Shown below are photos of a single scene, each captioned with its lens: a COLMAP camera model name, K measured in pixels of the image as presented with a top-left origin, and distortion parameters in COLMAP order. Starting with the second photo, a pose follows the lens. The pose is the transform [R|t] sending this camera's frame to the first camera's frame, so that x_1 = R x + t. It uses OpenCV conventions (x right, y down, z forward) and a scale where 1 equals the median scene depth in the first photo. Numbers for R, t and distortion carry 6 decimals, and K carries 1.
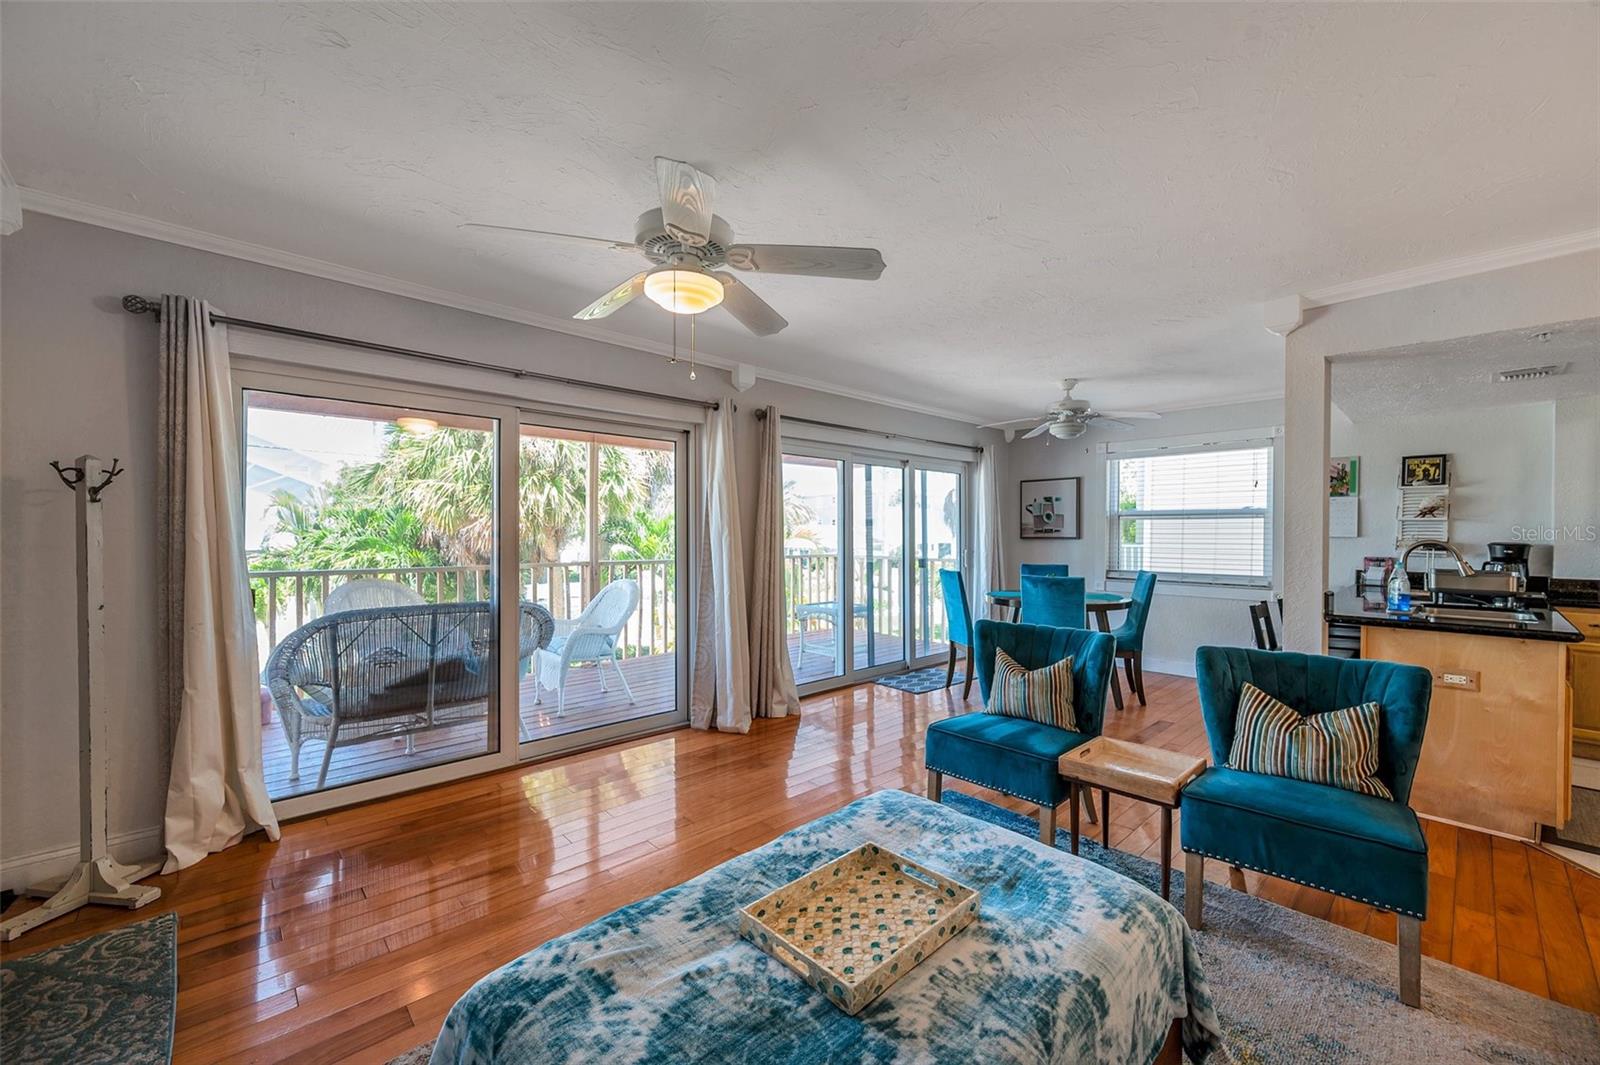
lens RADIAL K [[628.3, 0, 803.8], [0, 628.3, 540.1], [0, 0, 1]] dist [-0.000556, -0.000159]
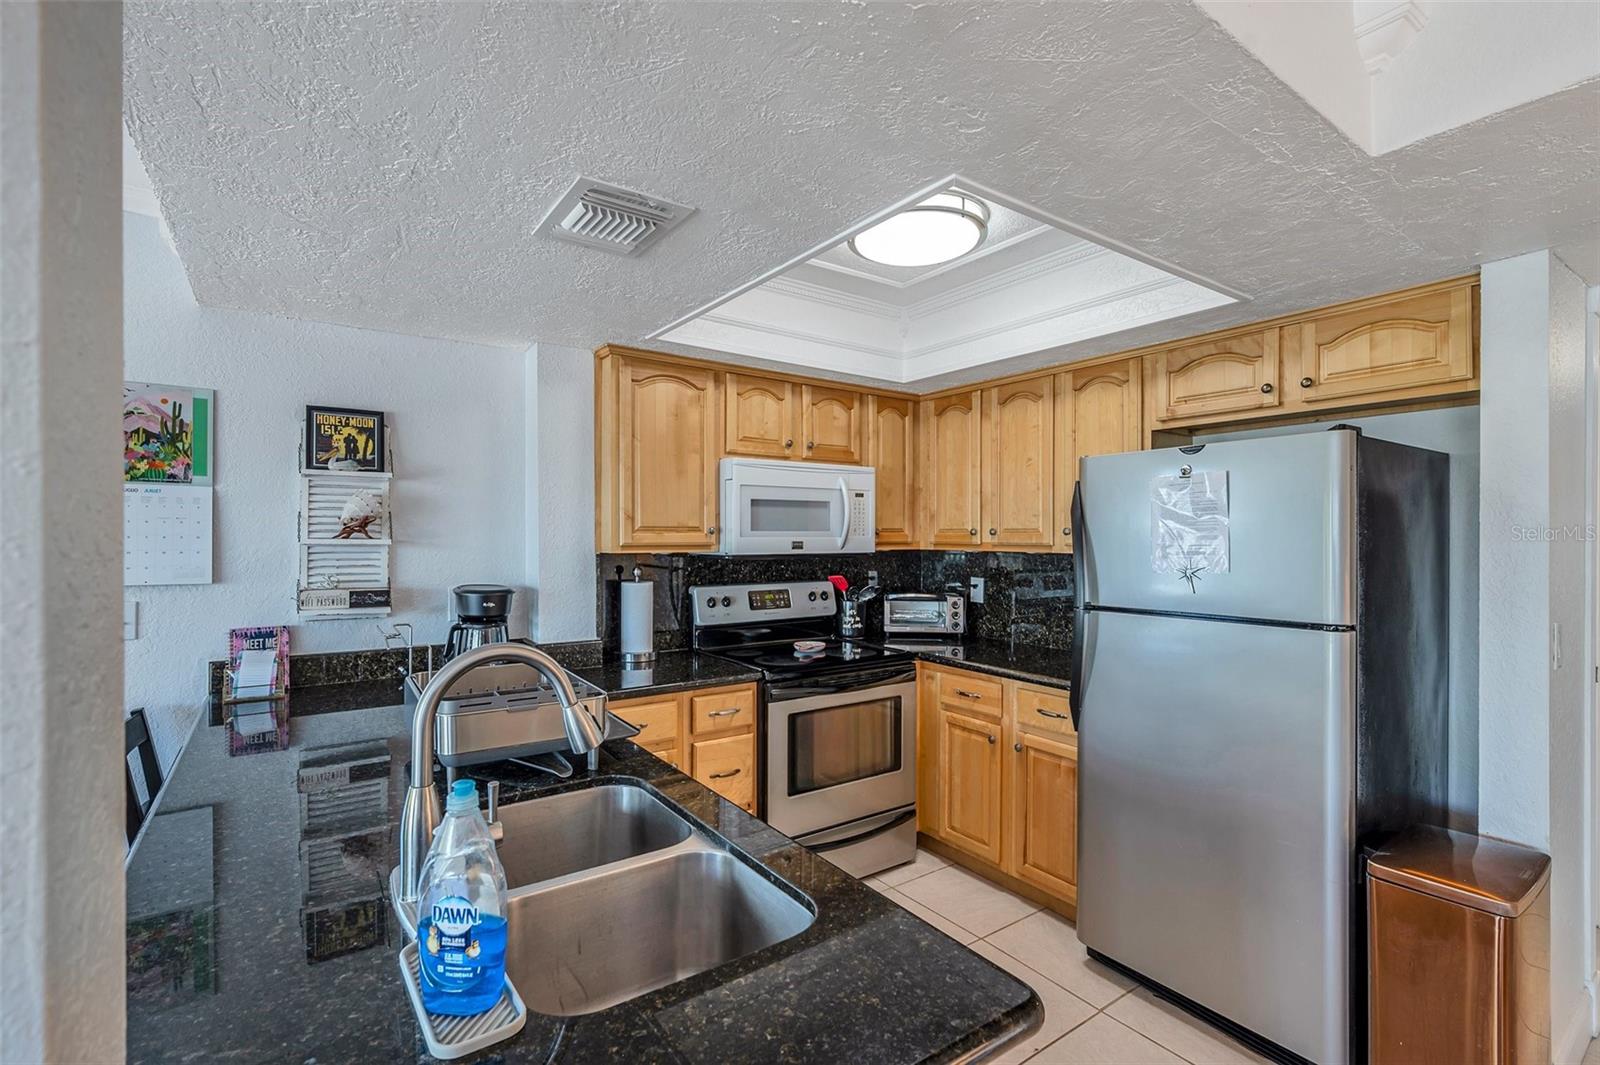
lens RADIAL K [[726.0, 0, 806.8], [0, 726.0, 534.8], [0, 0, 1]] dist [0.001159, -0.000089]
pose [[0.139869, -0.001562, 0.990169, 0.459262], [0.011575, 0.999933, -0.000058, -0.032375], [-0.990102, 0.011470, 0.139878, 0.541419]]
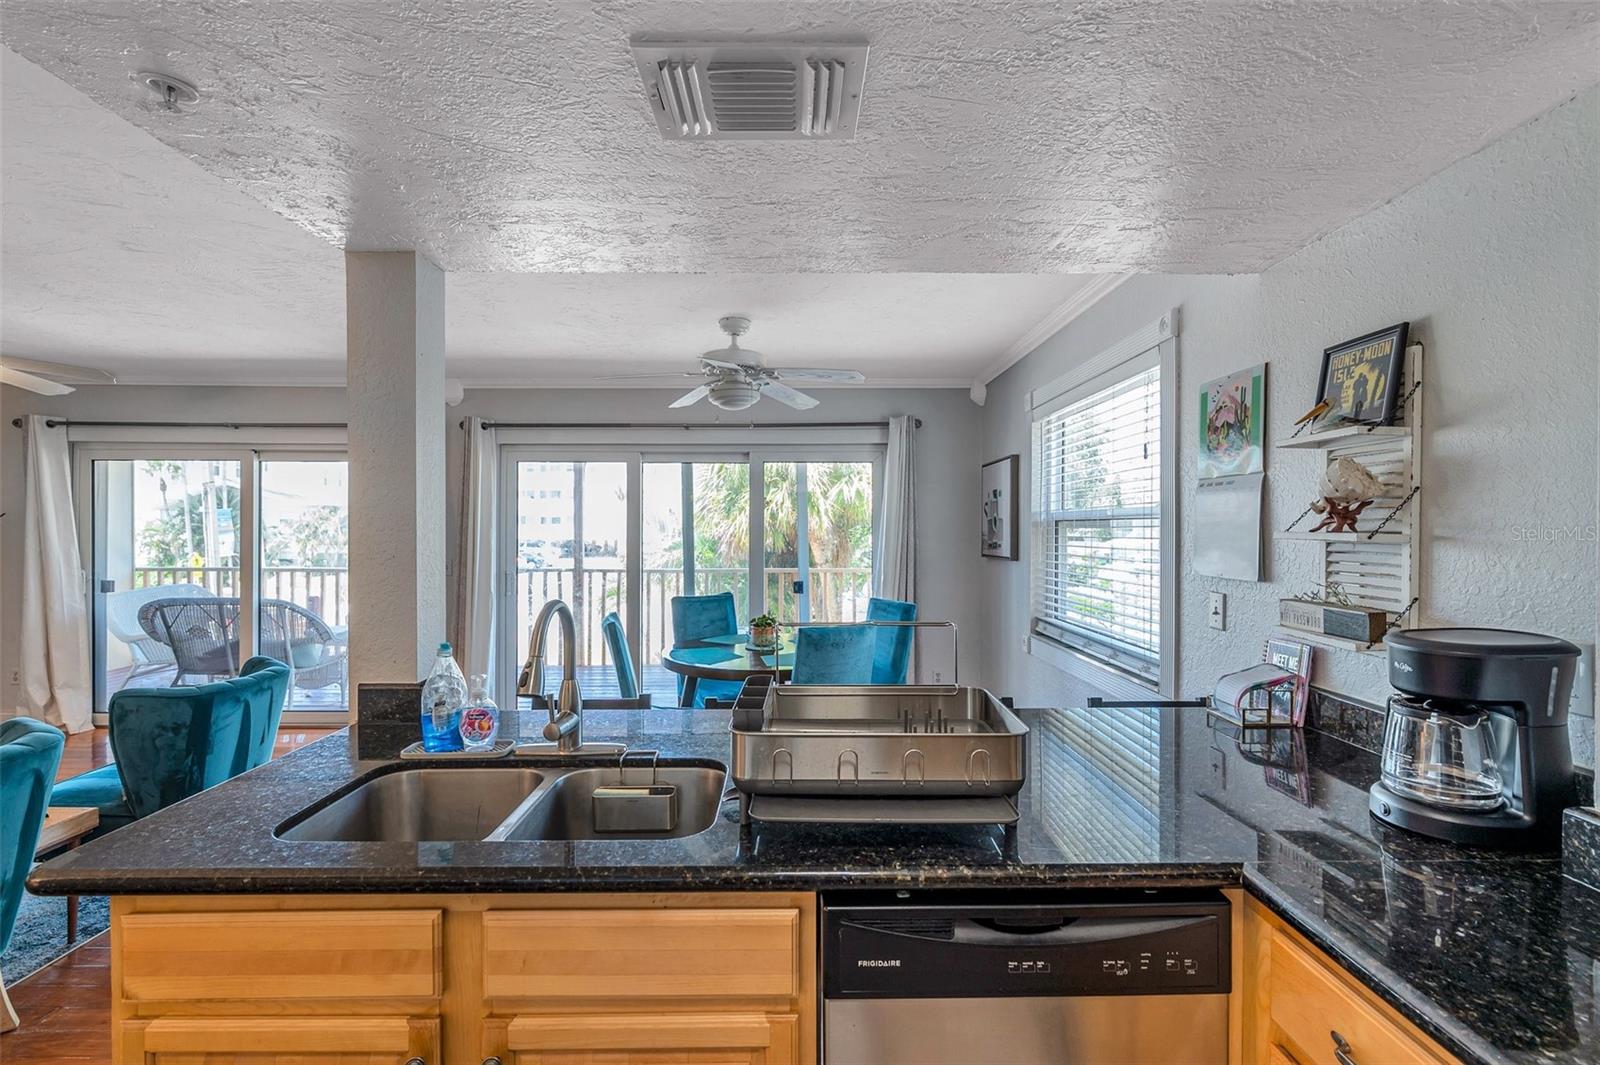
lens RADIAL K [[689.8, 0, 800.0], [0, 689.8, 532.5], [0, 0, 1]] dist [-0.001817, -0.000138]
pose [[0.734479, 0.000963, -0.678631, 0.953965], [-0.006960, 0.999957, -0.006114, -0.029359], [0.678596, 0.009214, 0.734454, 0.517311]]
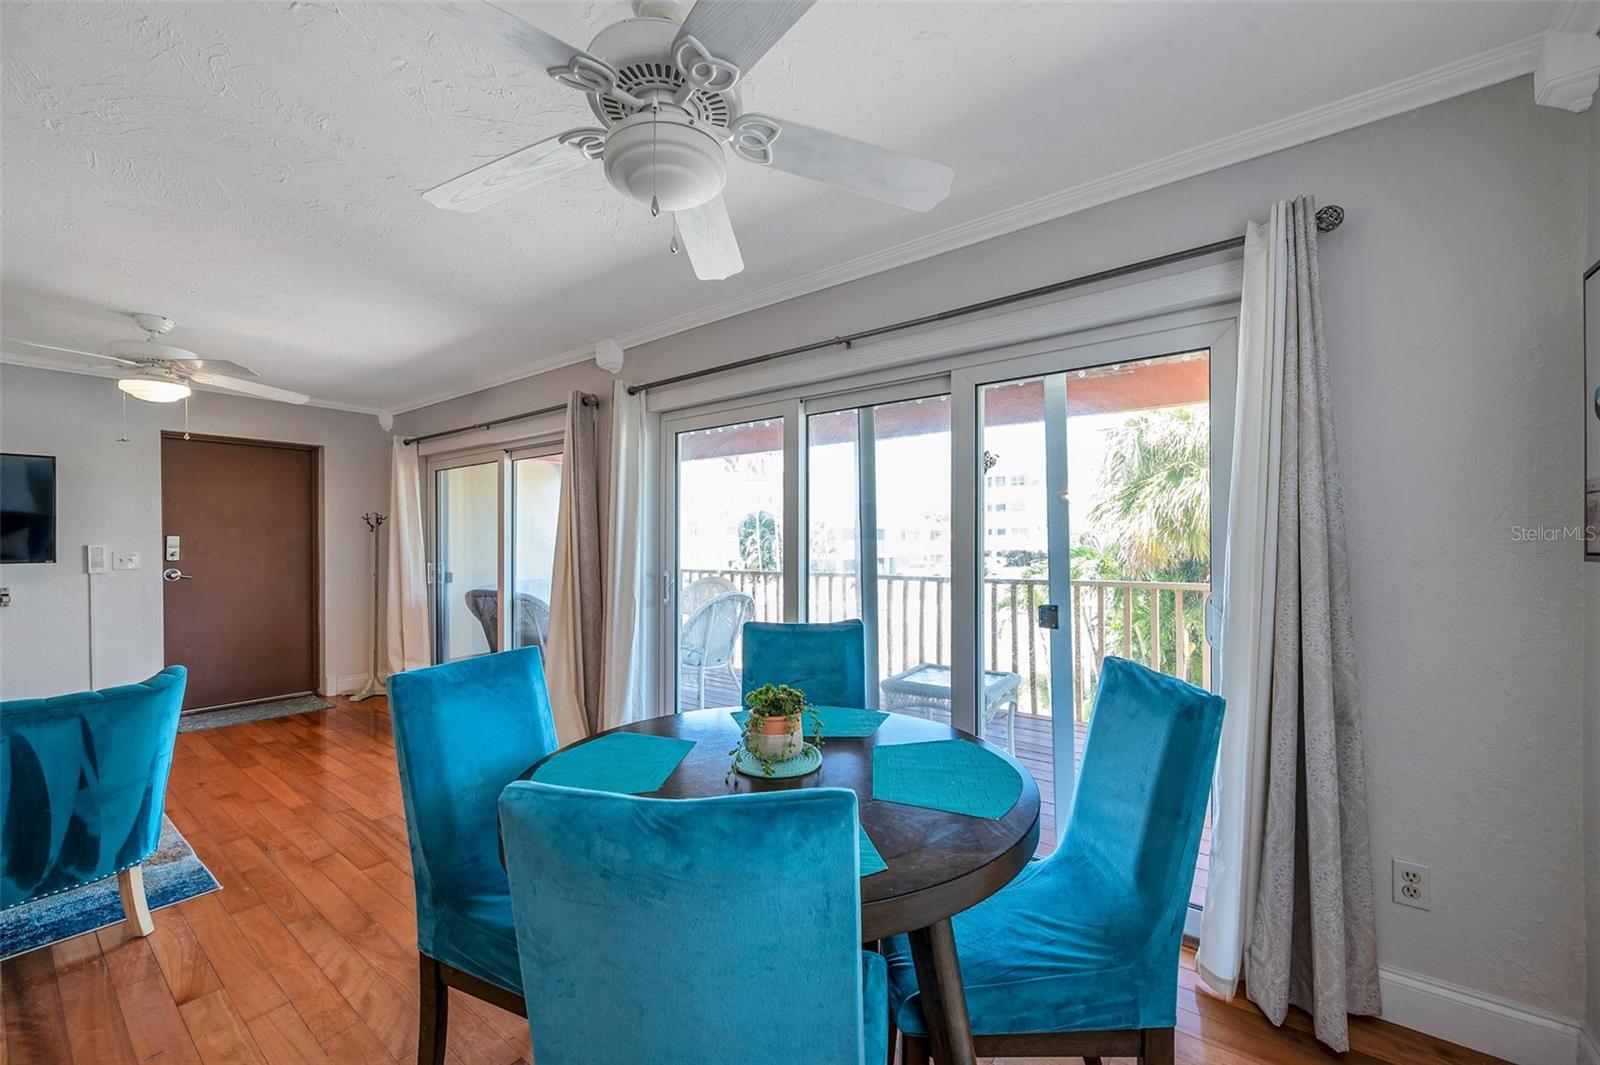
lens RADIAL K [[639.3, 0, 808.2], [0, 639.3, 540.3], [0, 0, 1]] dist [-0.000221, -0.000033]
pose [[0.170809, -0.006875, -0.985280, 0.708222], [-0.005386, 0.999954, -0.007911, -0.007854], [0.985289, 0.006657, 0.170764, 1.012618]]
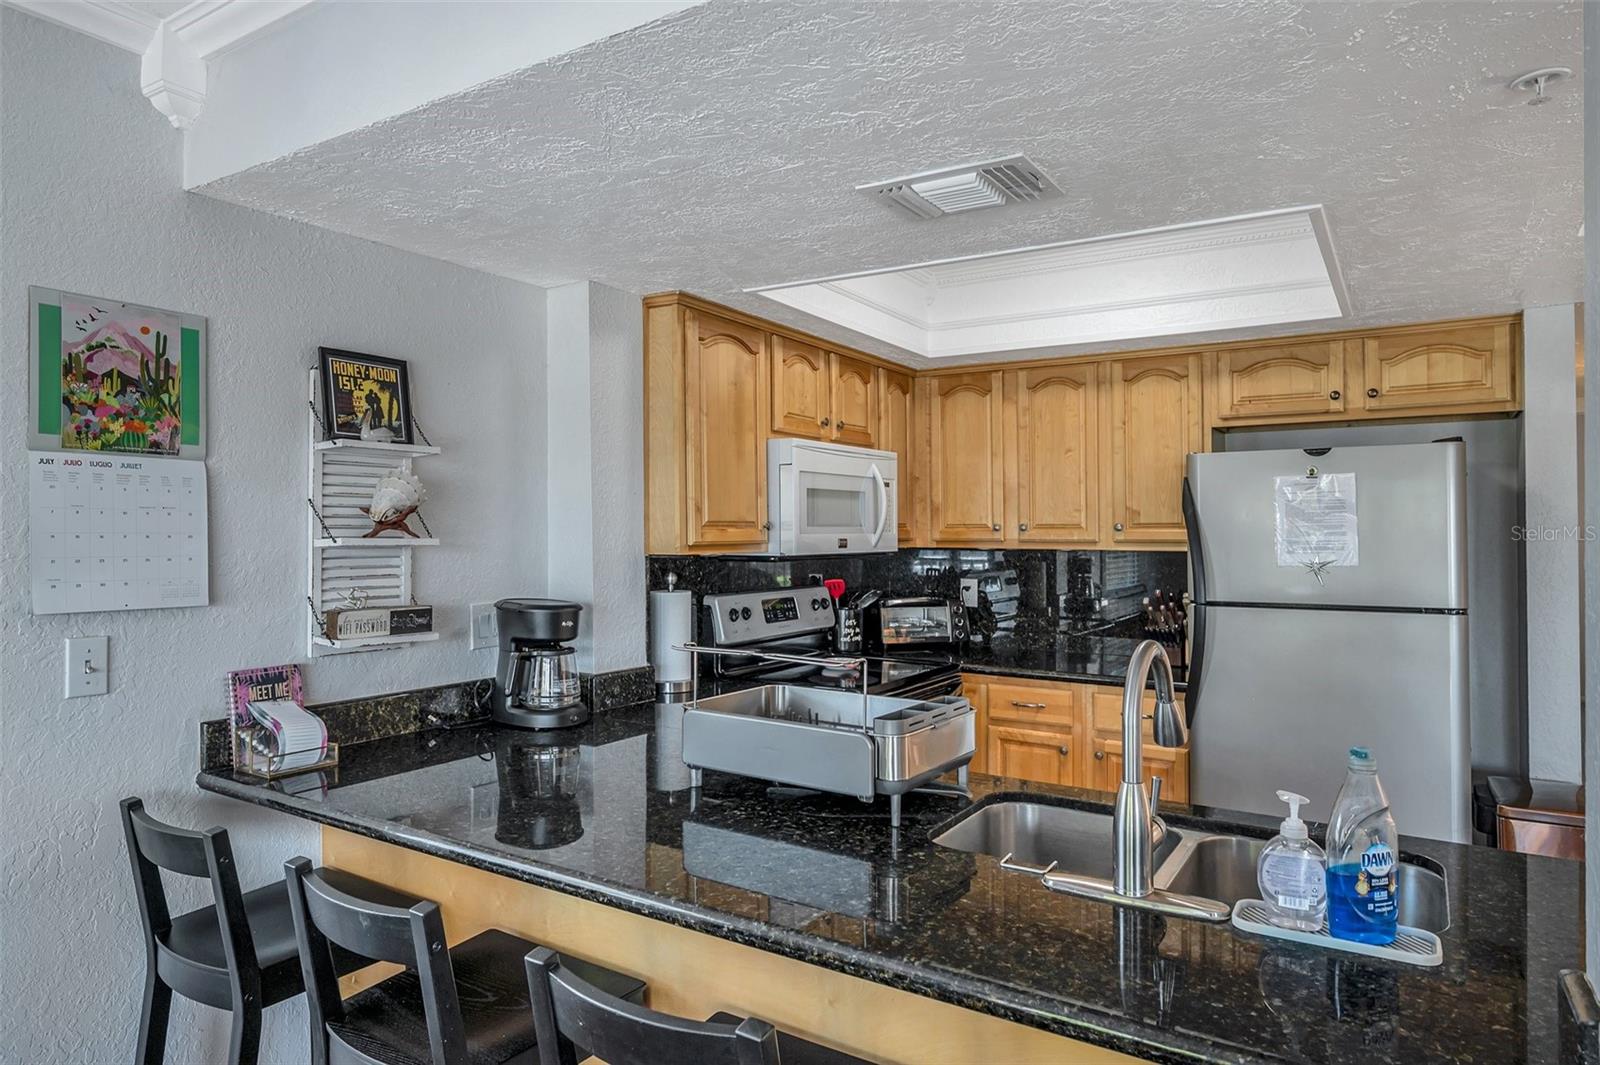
lens RADIAL K [[965.4, 0, 804.3], [0, 965.4, 519.5], [0, 0, 1]] dist [0.002226, 0.001692]
pose [[-0.240143, 0.008023, 0.970704, 0.399706], [0.011001, 0.999924, -0.005543, -0.037535], [-0.970675, 0.009348, -0.240213, 0.841732]]
